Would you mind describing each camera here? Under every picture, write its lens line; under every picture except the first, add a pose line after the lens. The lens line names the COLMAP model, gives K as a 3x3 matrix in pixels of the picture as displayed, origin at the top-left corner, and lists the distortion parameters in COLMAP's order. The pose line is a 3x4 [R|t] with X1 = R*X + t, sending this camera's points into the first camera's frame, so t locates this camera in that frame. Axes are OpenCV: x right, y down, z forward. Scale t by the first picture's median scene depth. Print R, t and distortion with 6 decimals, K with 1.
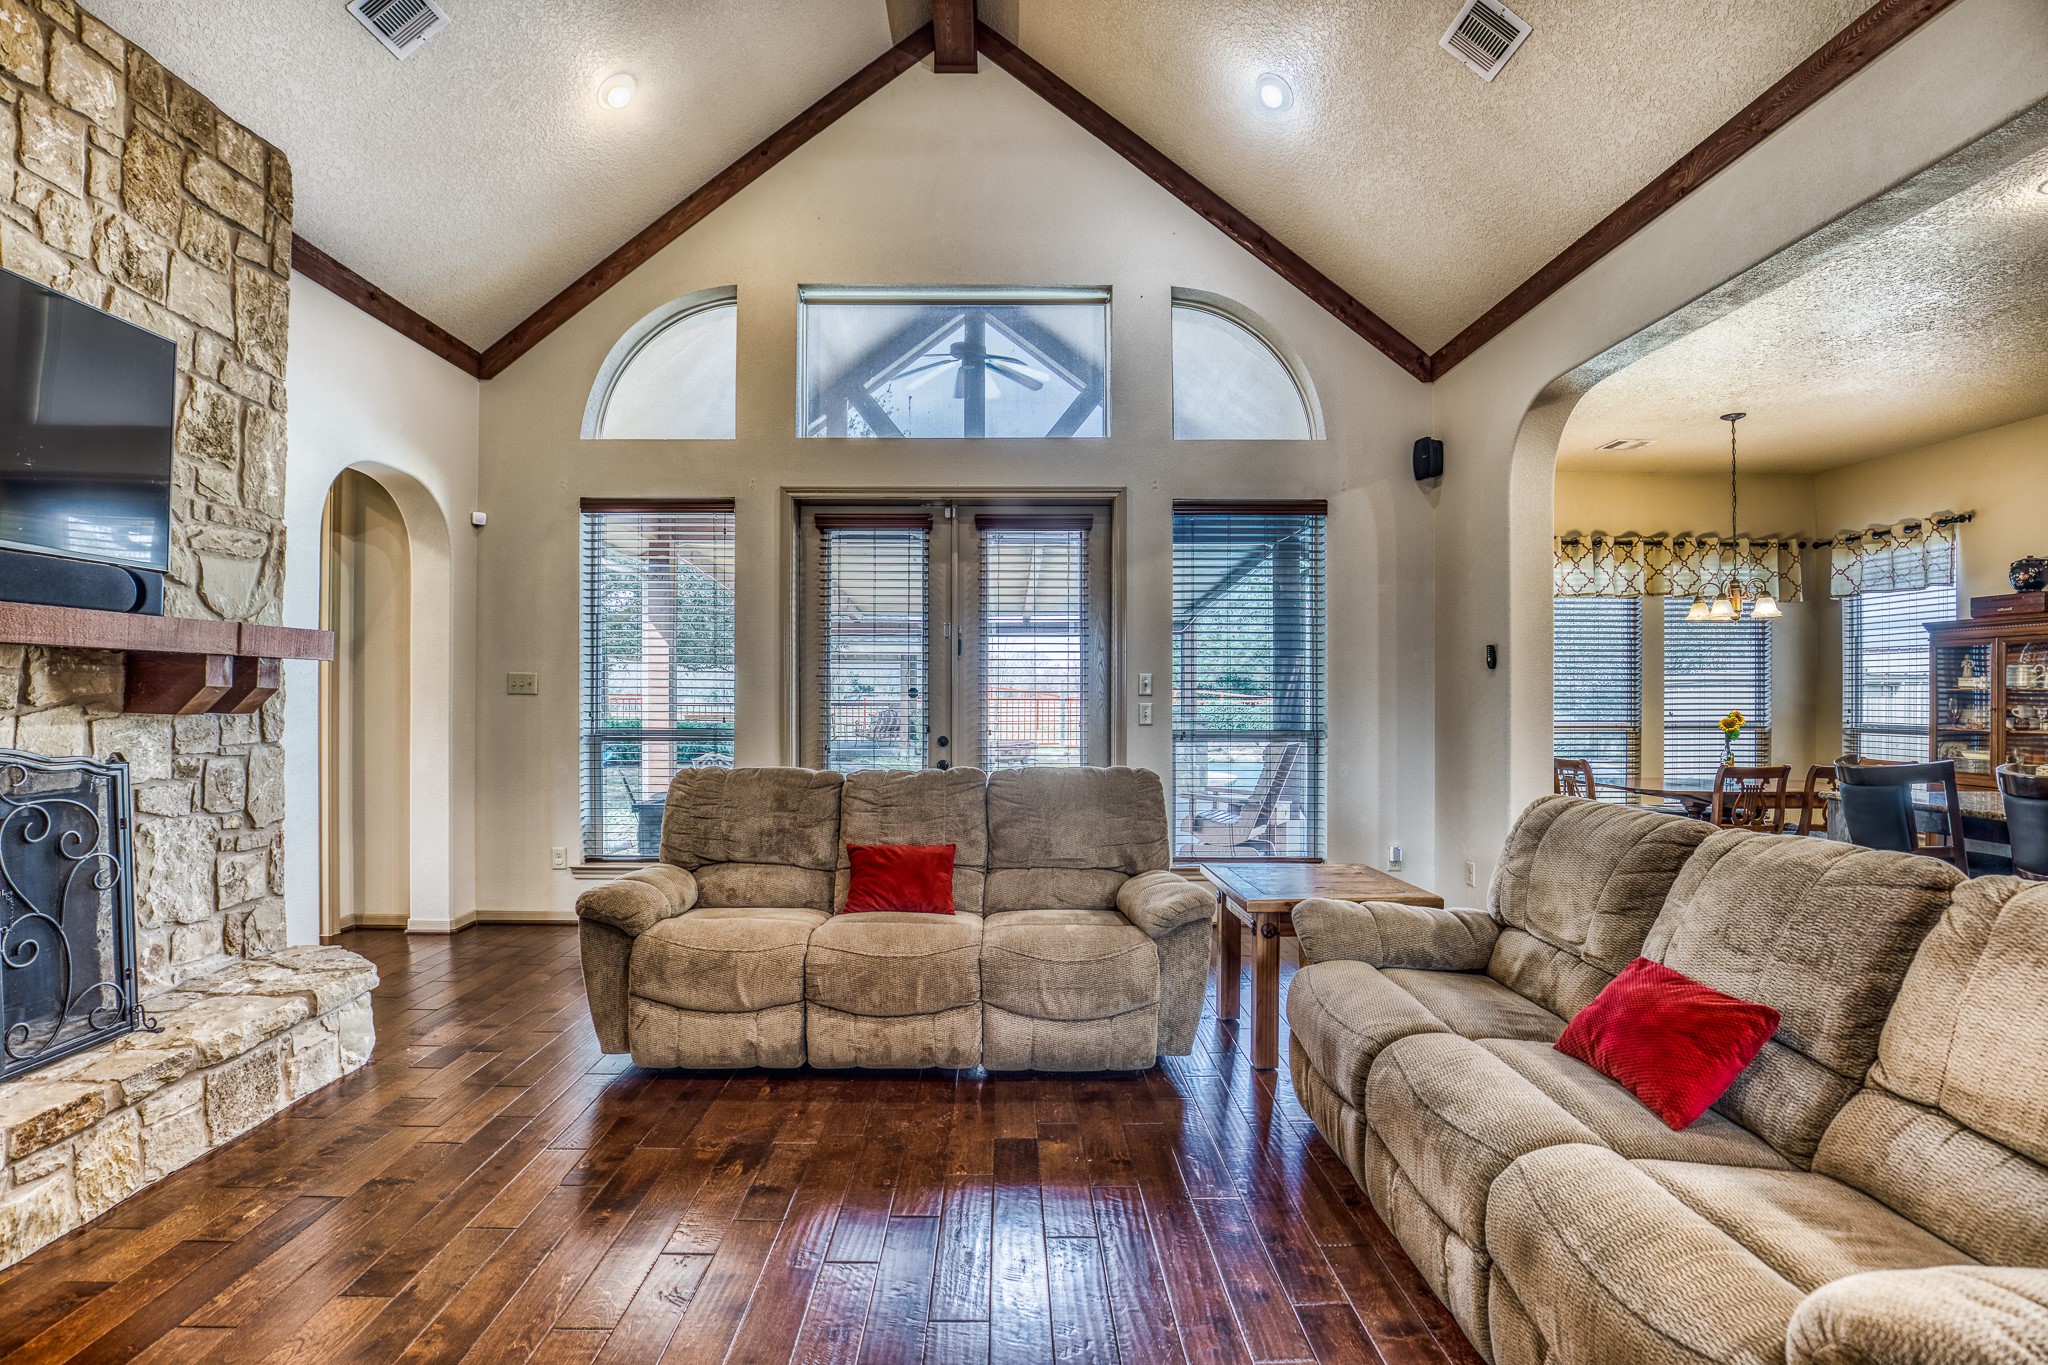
lens RADIAL K [[914.7, 0, 1035.7], [0, 914.7, 695.2], [0, 0, 1]] dist [-0.020988, 0.002007]
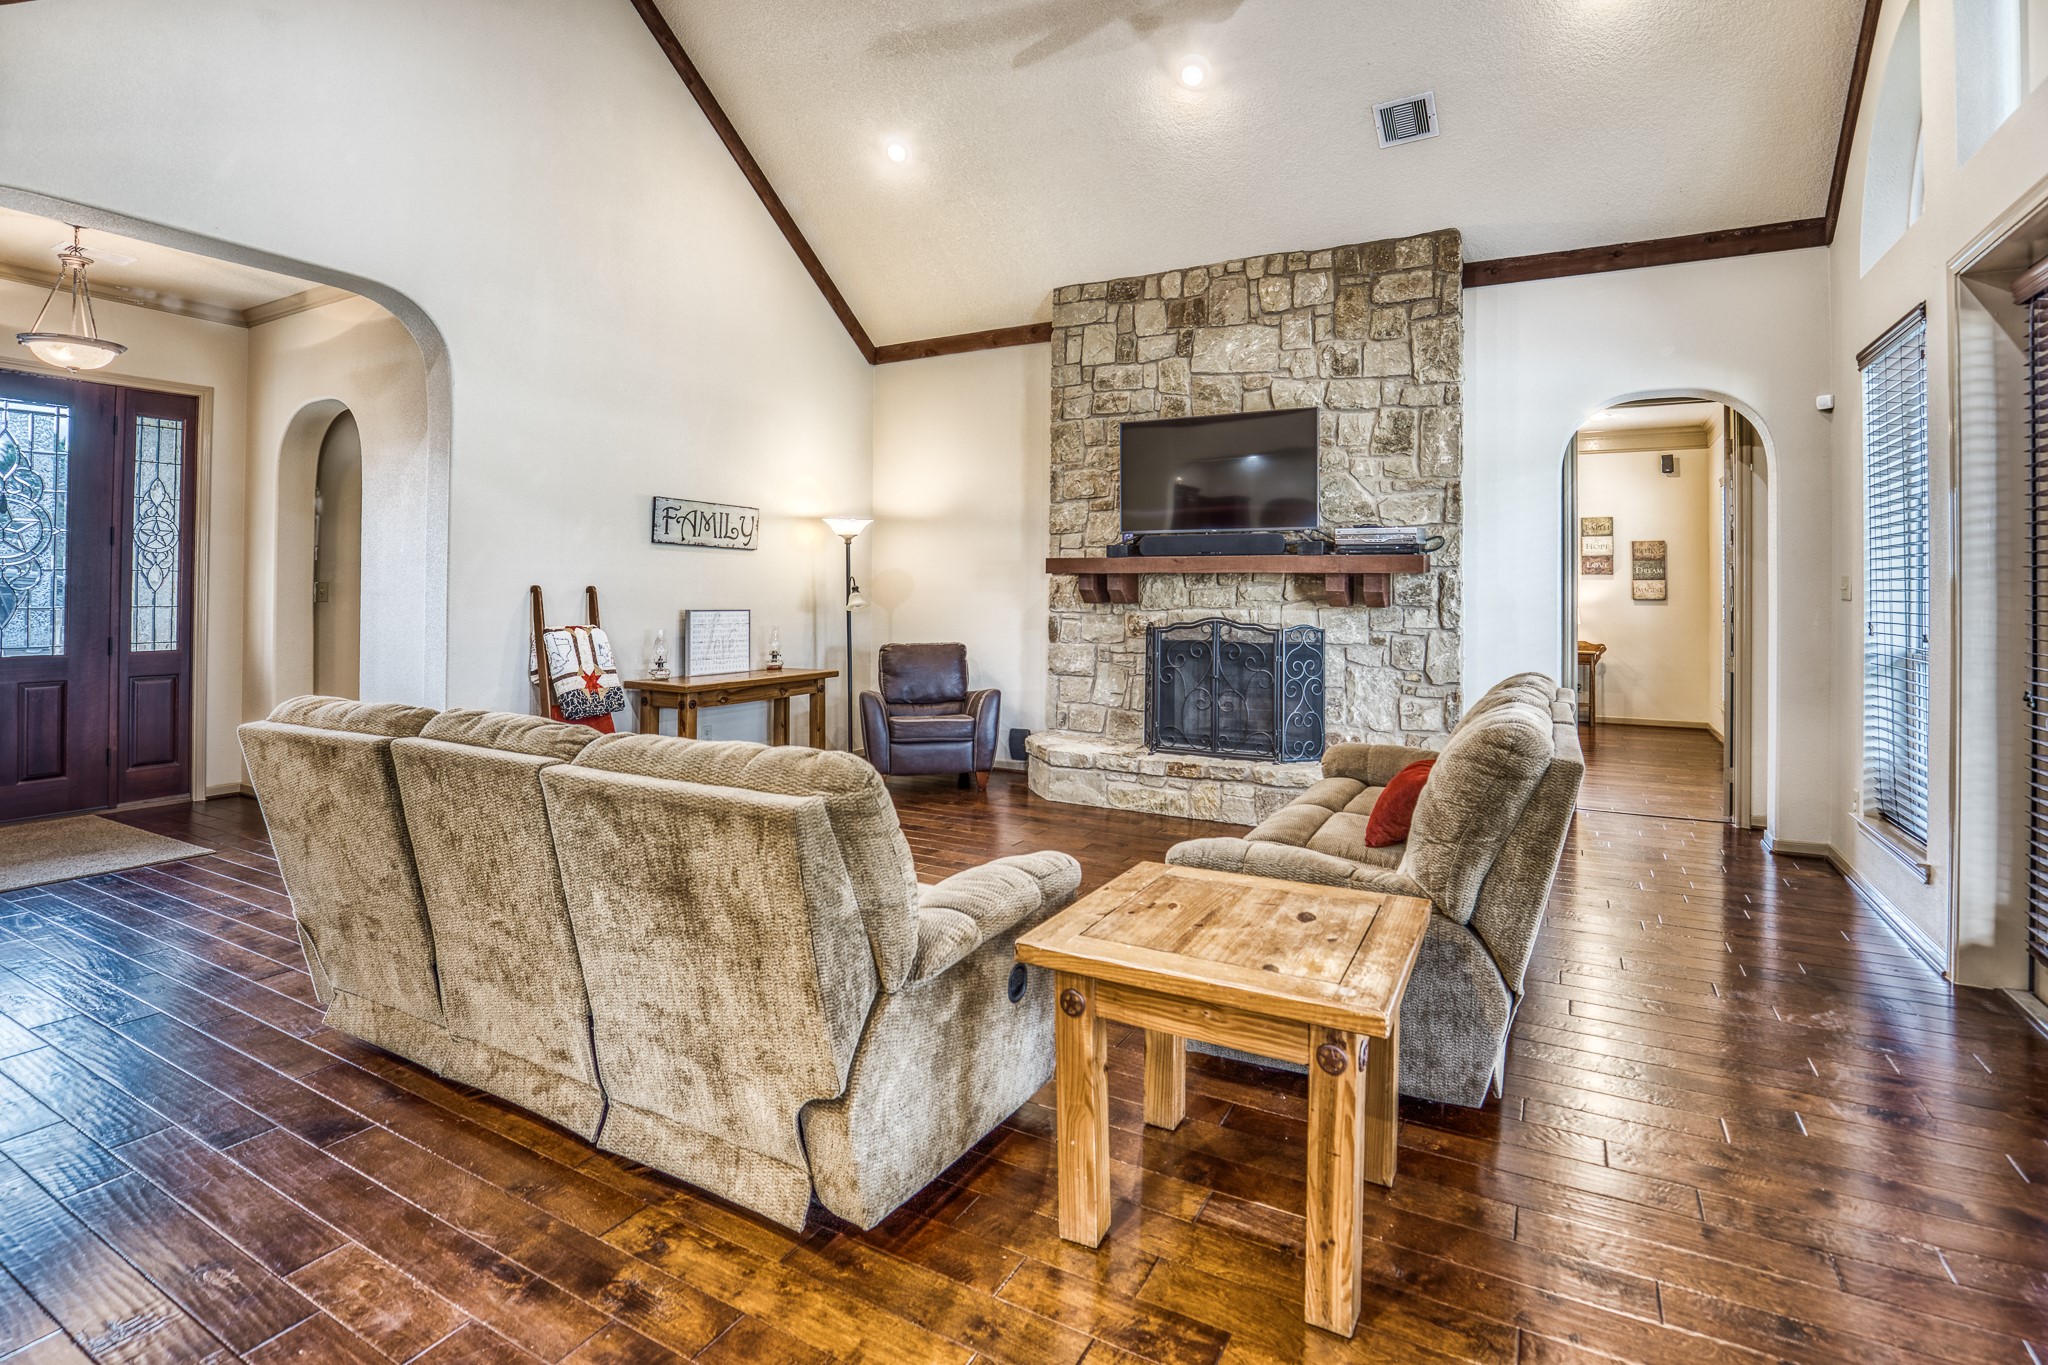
lens RADIAL K [[992.1, 0, 979.5], [0, 992.1, 568.1], [0, 0, 1]] dist [-0.030222, 0.004071]
pose [[-0.513709, -0.023042, -0.857655, 0.969271], [-0.008686, 0.999728, -0.021657, -0.006204], [0.857921, -0.003676, -0.513769, 1.211806]]
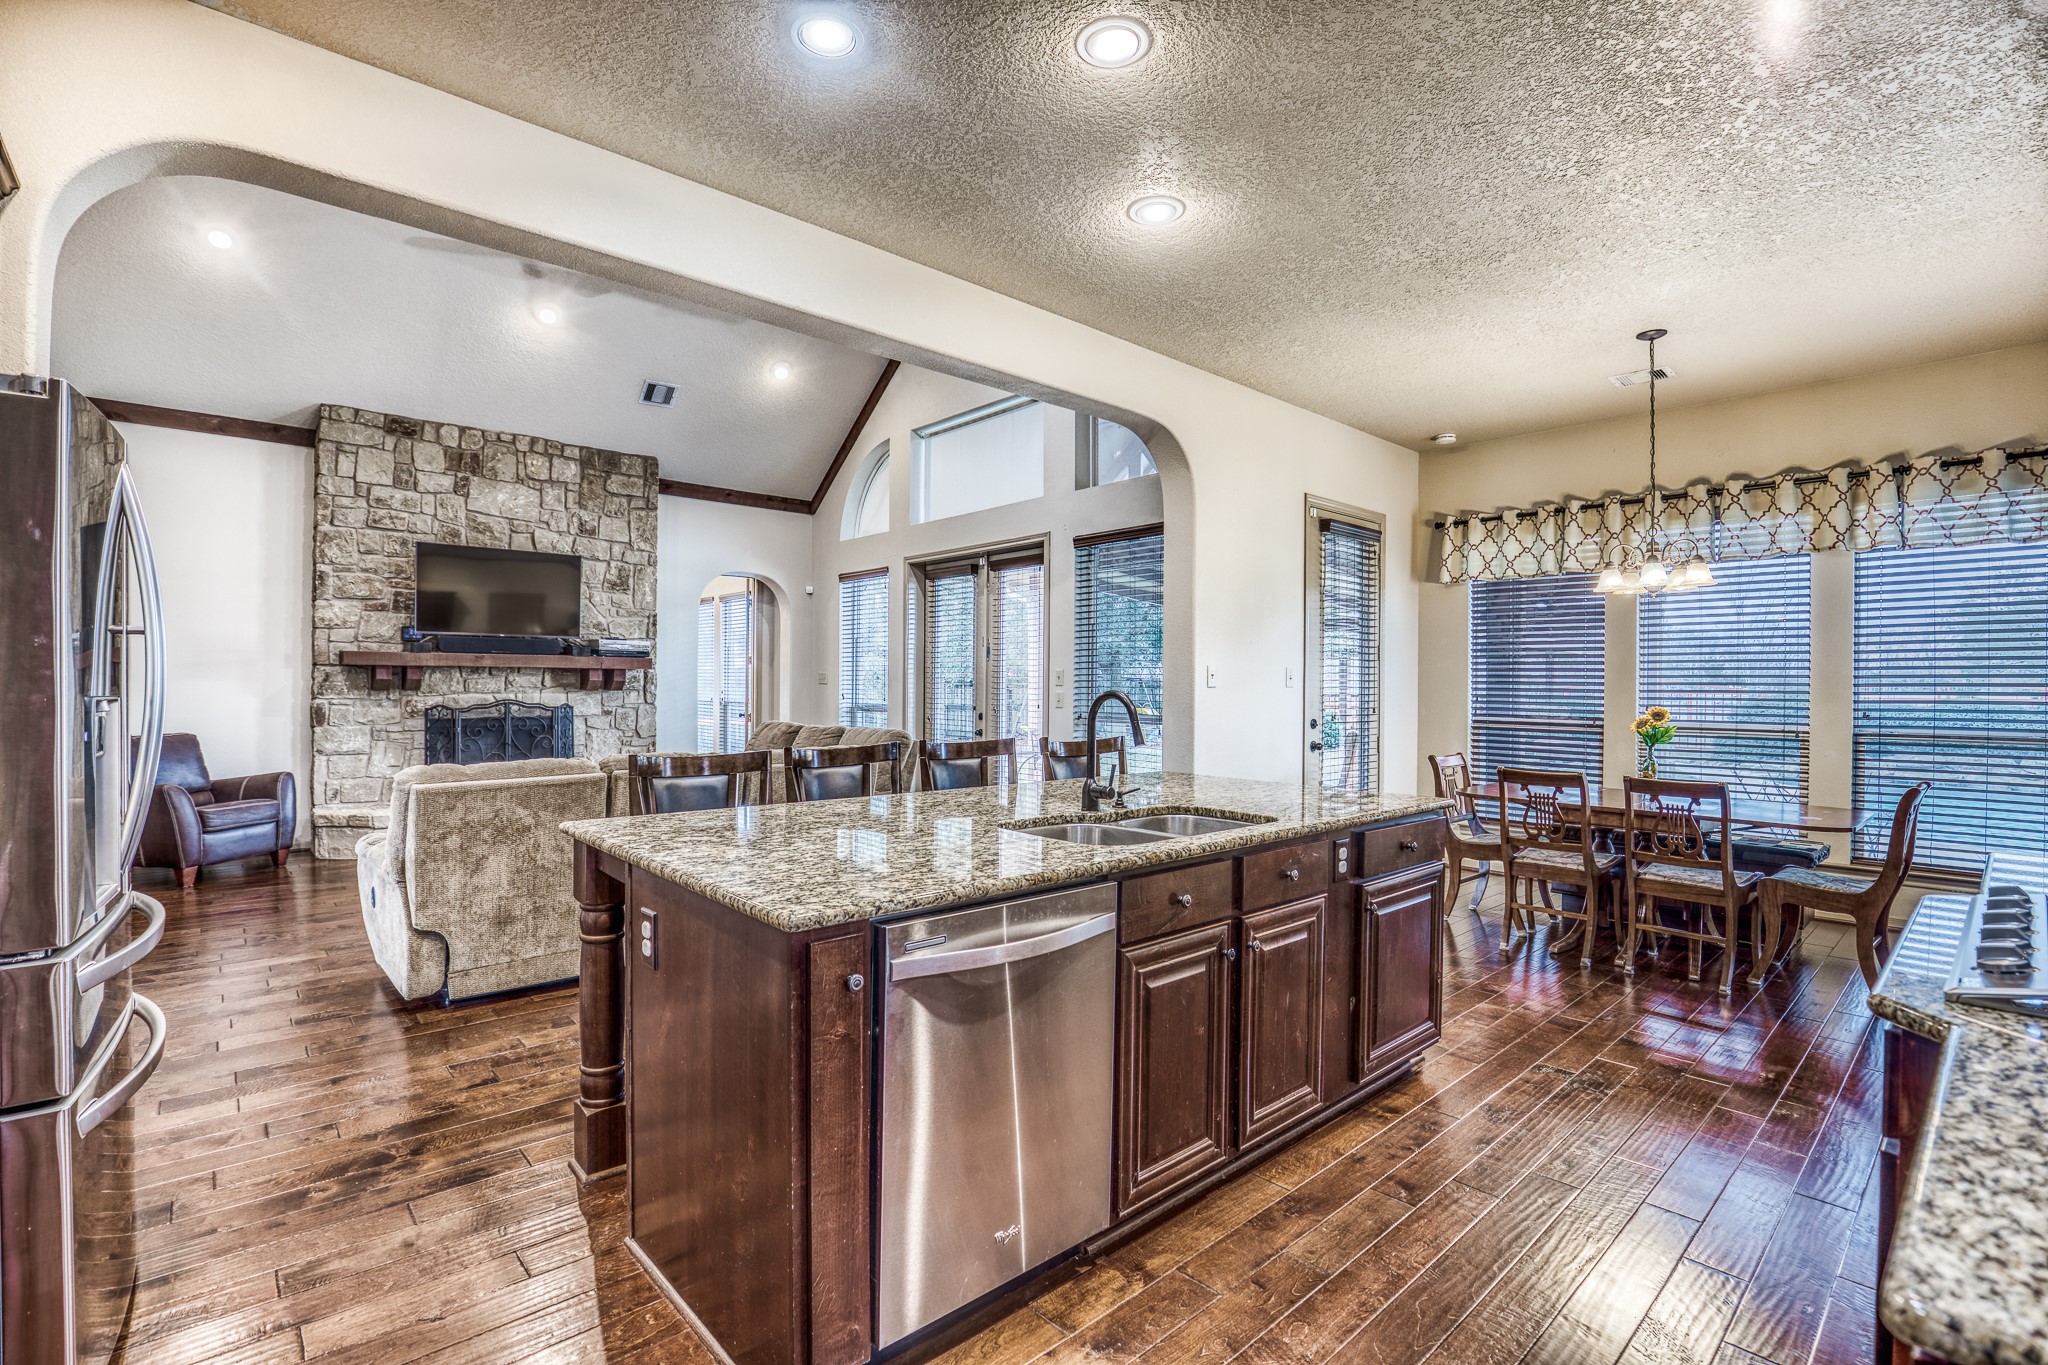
lens RADIAL K [[960.0, 0, 1056.1], [0, 960.0, 684.2], [0, 0, 1]] dist [-0.004705, -0.000687]
pose [[0.669380, 0.001942, -0.742917, 1.855175], [-0.004785, 0.999987, -0.001698, 0.000287], [0.742905, 0.004691, 0.669381, 0.091017]]
